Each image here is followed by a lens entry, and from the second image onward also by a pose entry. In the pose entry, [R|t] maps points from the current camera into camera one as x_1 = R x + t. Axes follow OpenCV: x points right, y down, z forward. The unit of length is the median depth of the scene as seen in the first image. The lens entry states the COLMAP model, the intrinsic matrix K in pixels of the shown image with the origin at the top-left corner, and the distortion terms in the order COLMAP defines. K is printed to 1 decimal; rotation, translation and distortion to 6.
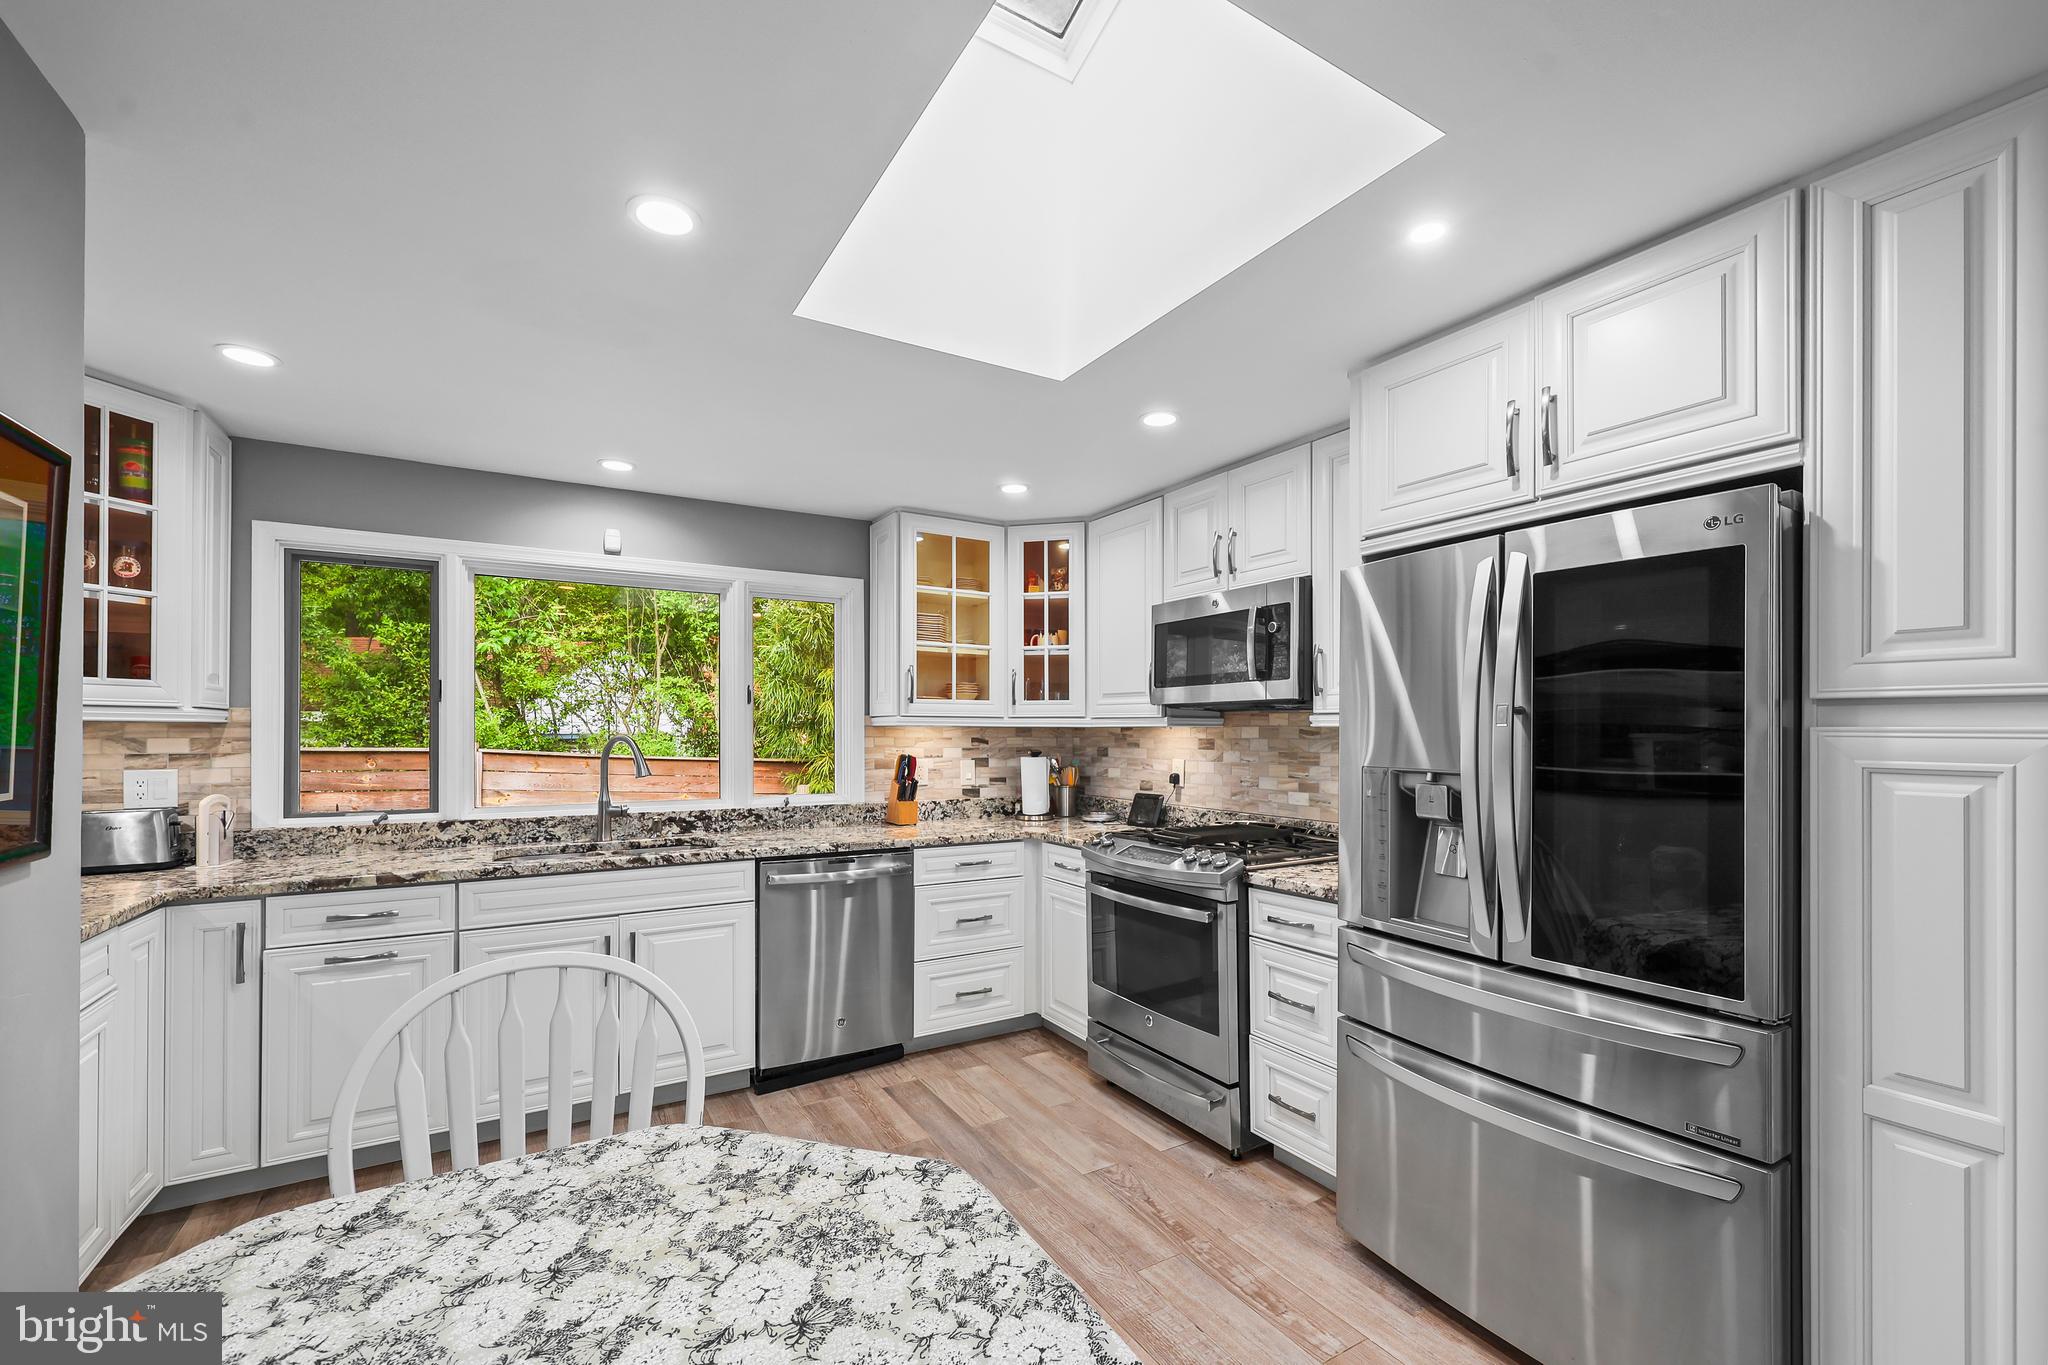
lens RADIAL K [[850.9, 0, 1028.9], [0, 850.9, 720.2], [0, 0, 1]] dist [-0.002837, -0.000067]
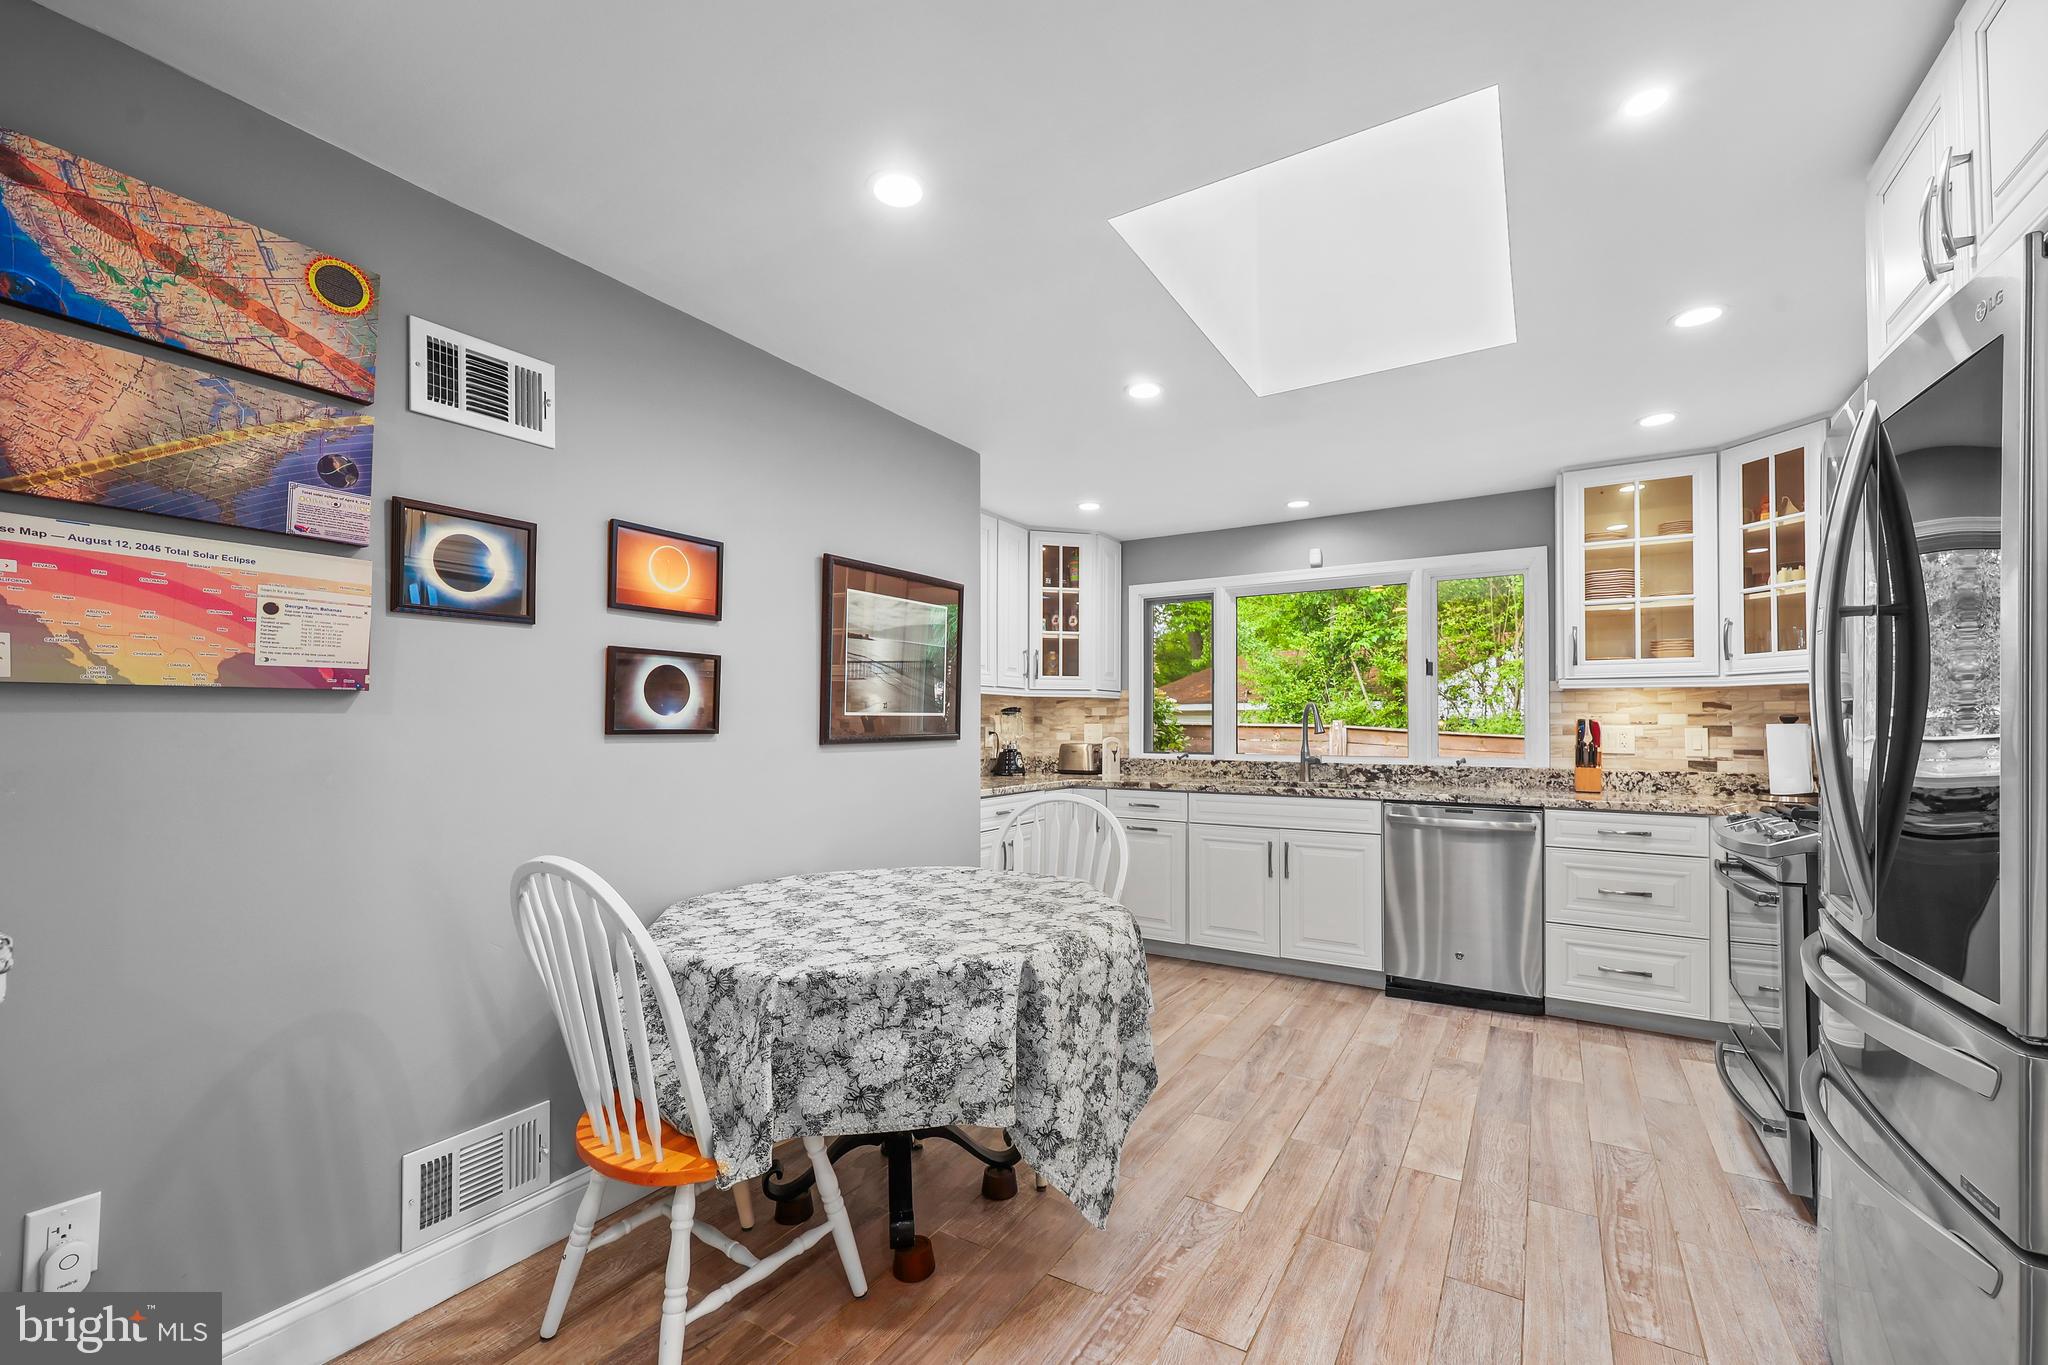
lens RADIAL K [[850.9, 0, 1028.9], [0, 850.9, 720.2], [0, 0, 1]] dist [-0.002837, -0.000067]
pose [[0.447560, -0.007341, -0.894224, 0.460370], [0.010891, 0.999937, -0.002757, 0.039272], [0.894188, -0.008505, 0.447611, 0.003246]]
